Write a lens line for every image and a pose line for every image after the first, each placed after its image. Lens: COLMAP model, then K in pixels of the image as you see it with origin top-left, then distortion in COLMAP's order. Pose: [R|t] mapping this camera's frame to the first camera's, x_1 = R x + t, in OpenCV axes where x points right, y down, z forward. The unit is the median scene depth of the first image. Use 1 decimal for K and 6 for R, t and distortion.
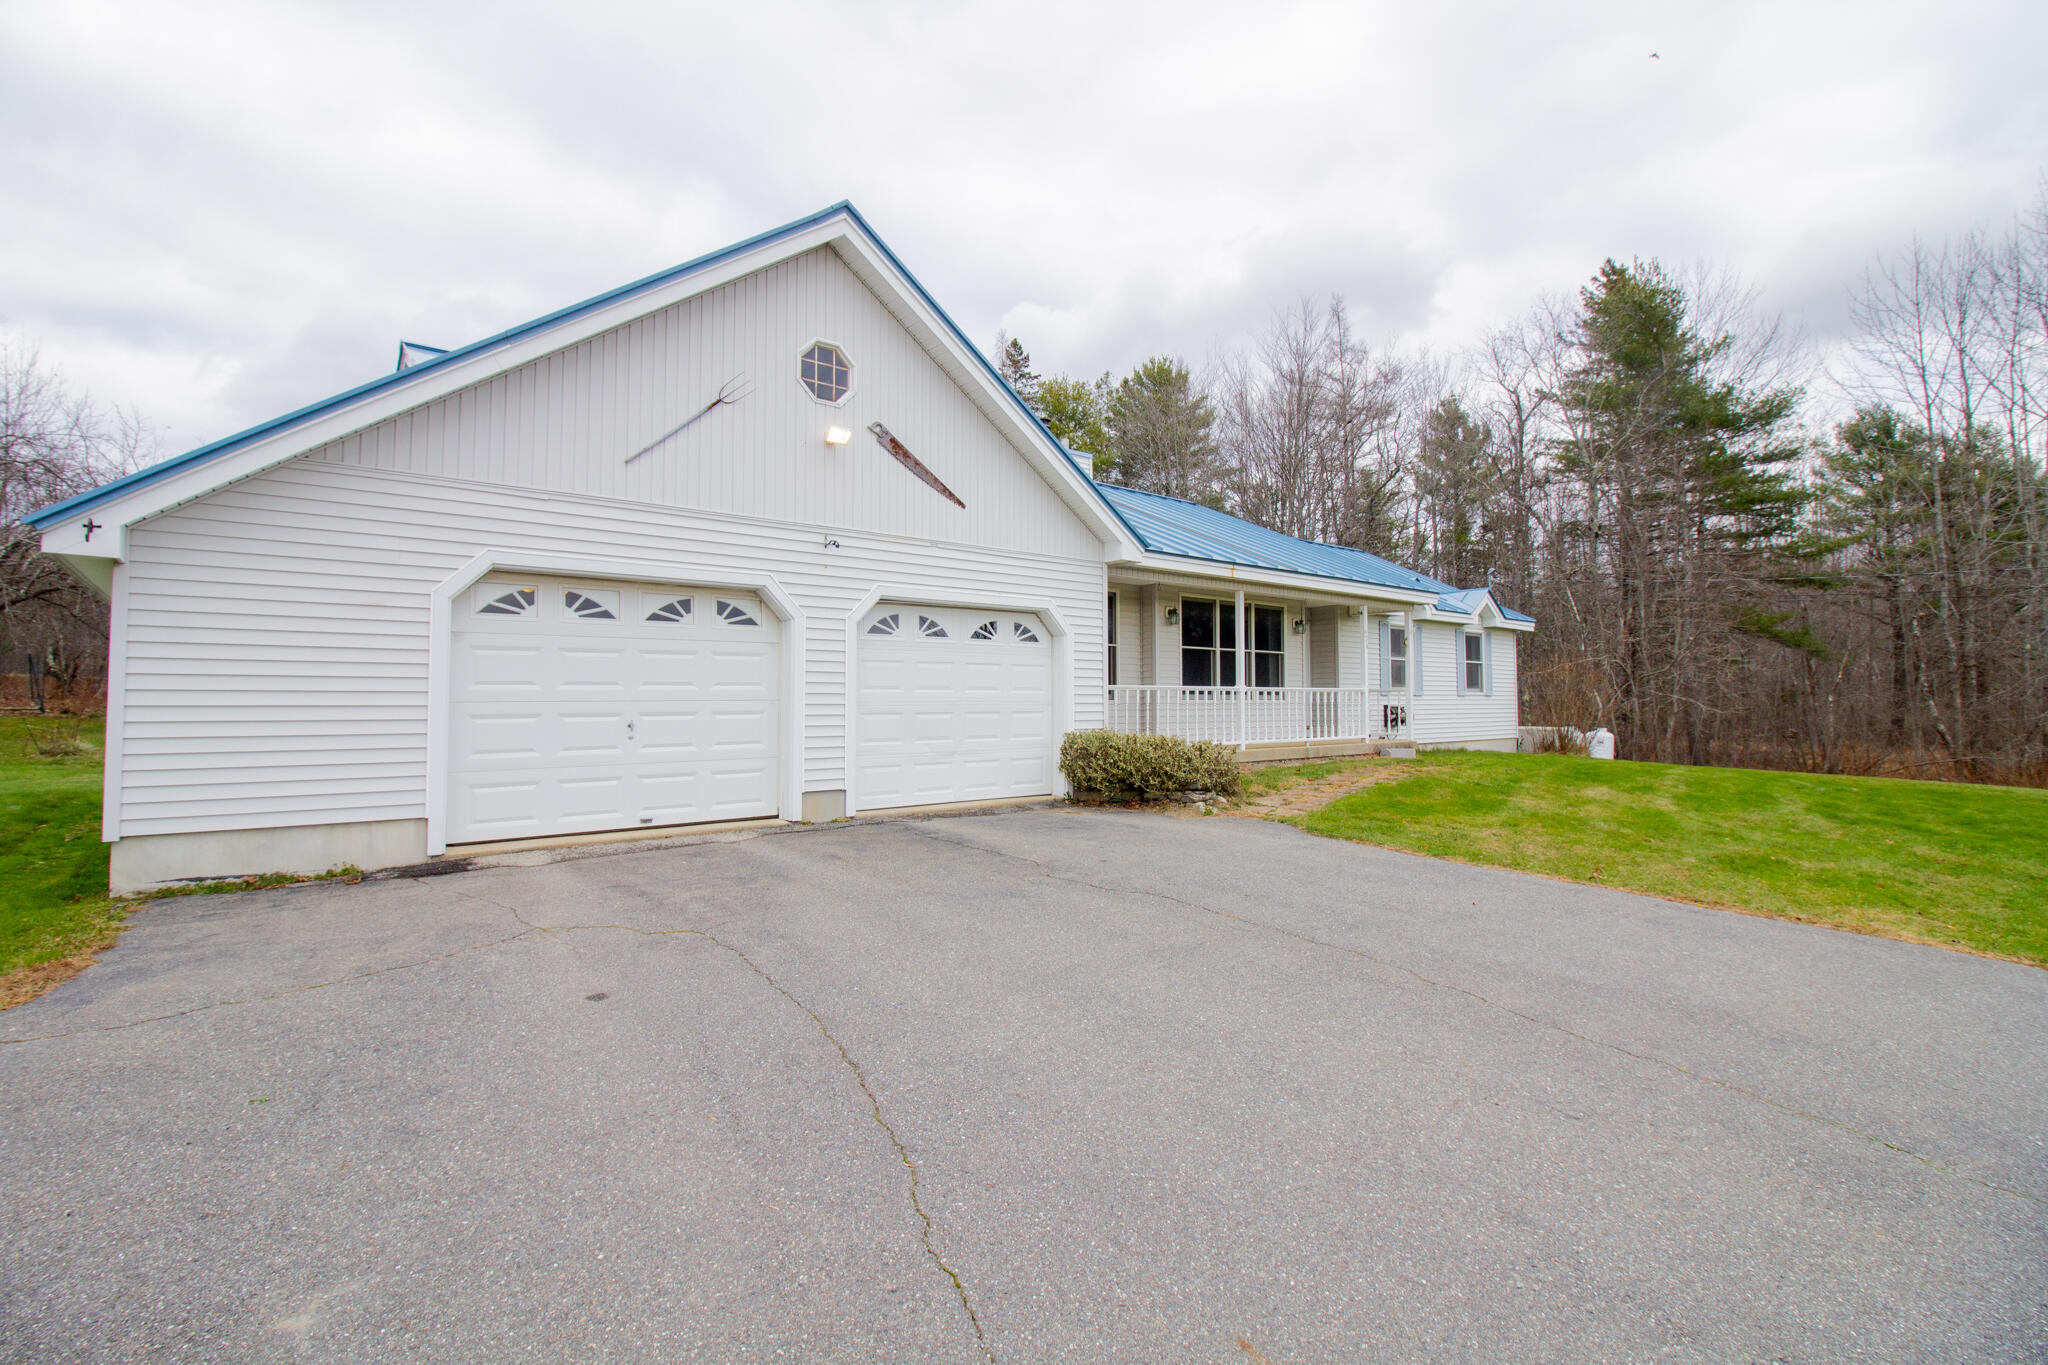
lens RADIAL K [[959.2, 0, 1028.7], [0, 959.2, 684.8], [0, 0, 1]] dist [-0.001217, -0.000446]
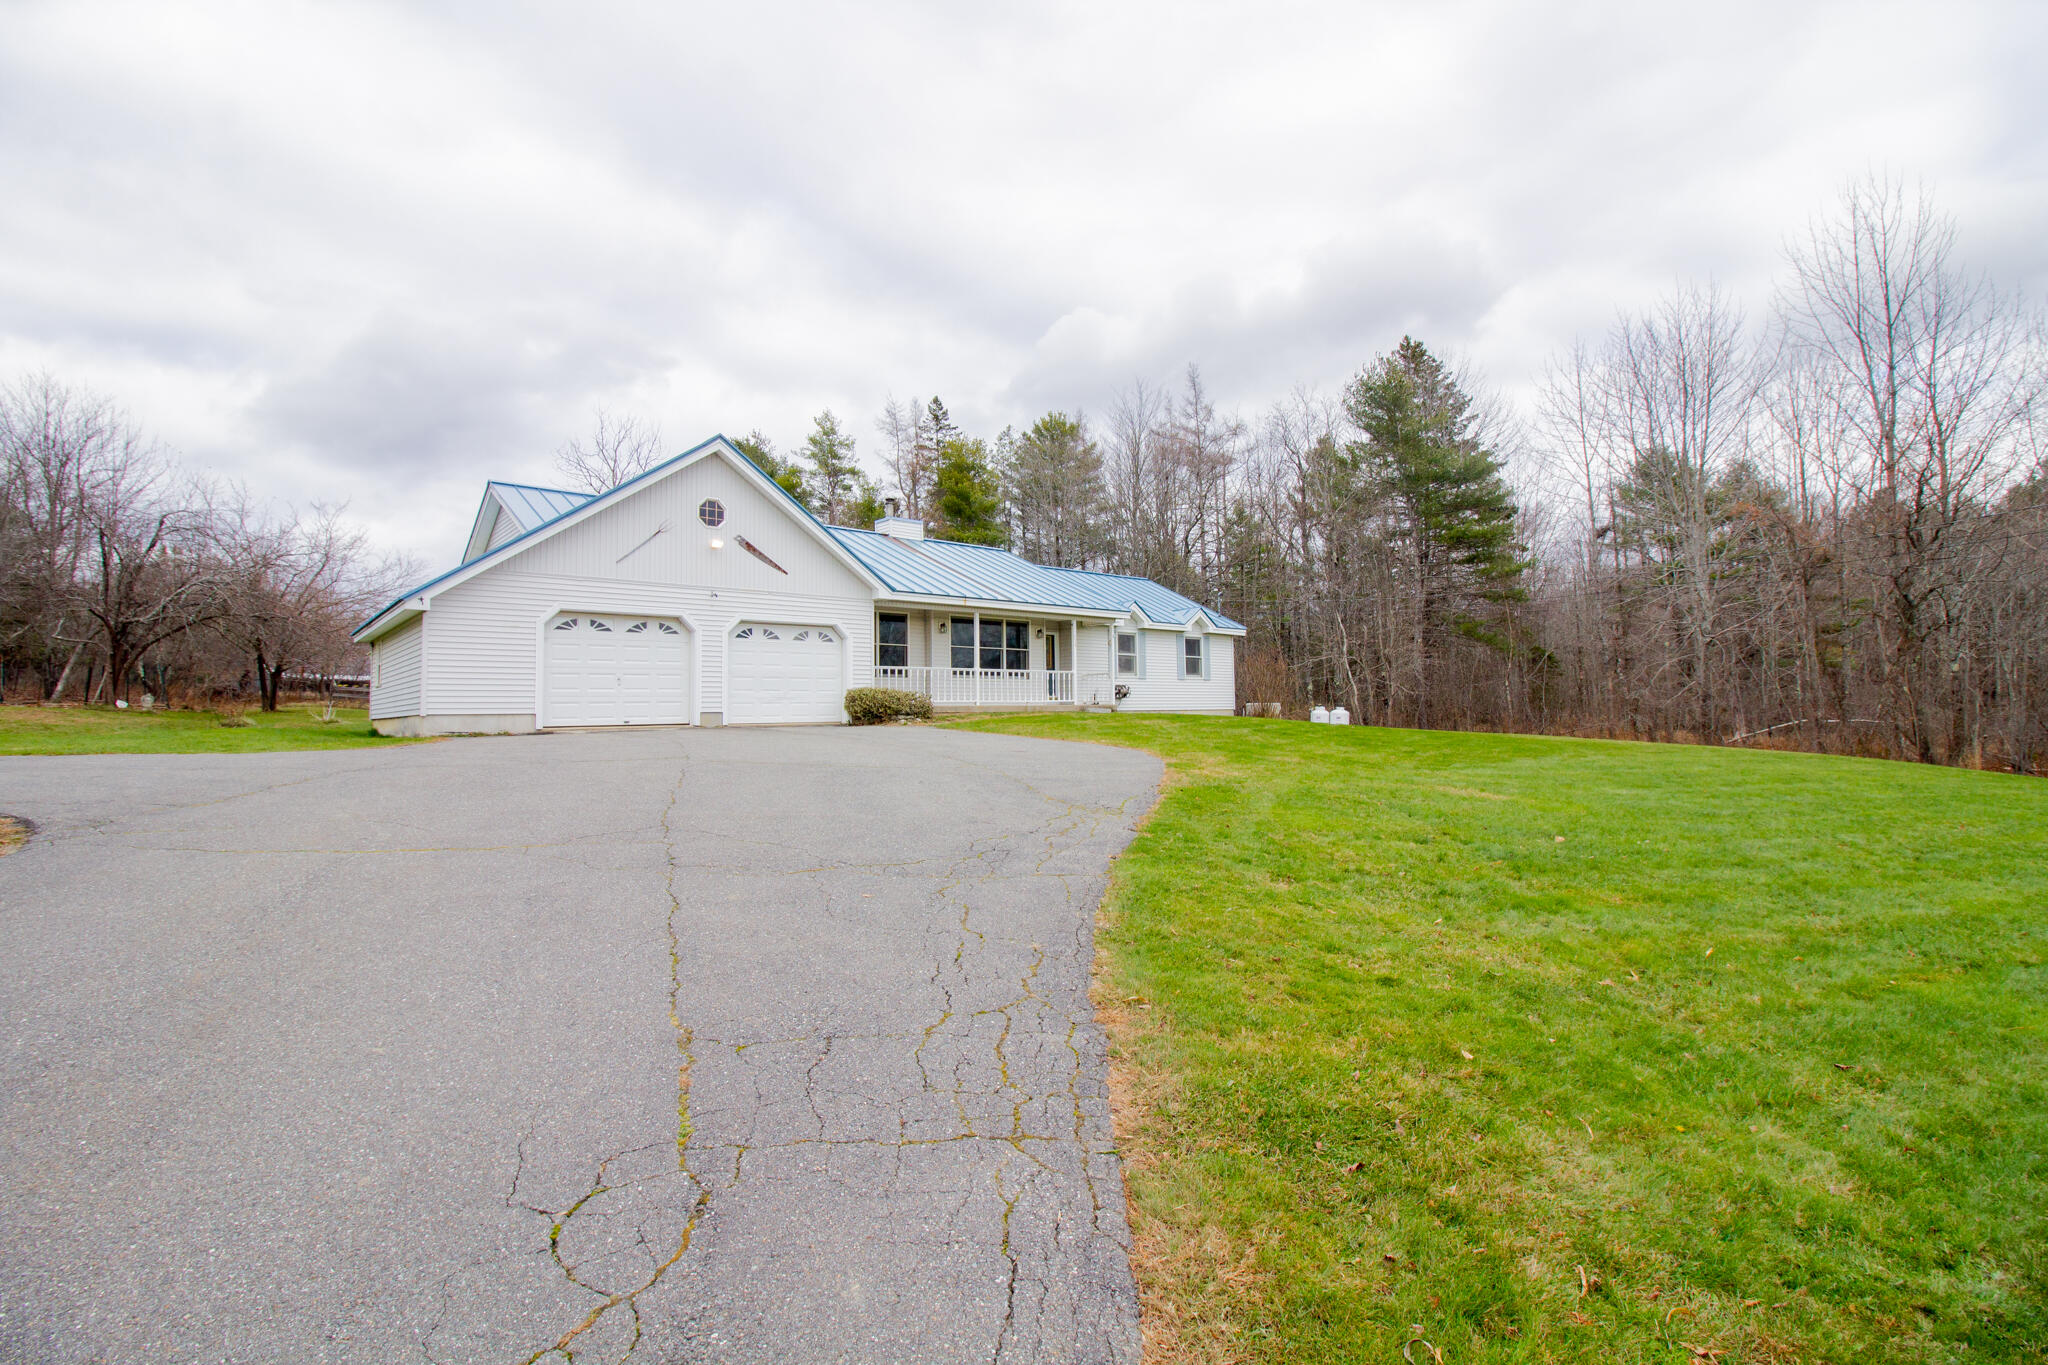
lens RADIAL K [[959.2, 0, 1028.7], [0, 959.2, 684.8], [0, 0, 1]] dist [-0.001217, -0.000446]
pose [[0.999804, -0.010263, 0.016957, 0.349726], [0.010479, 0.999864, -0.012728, 0.065784], [-0.016824, 0.012903, 0.999775, -0.873019]]
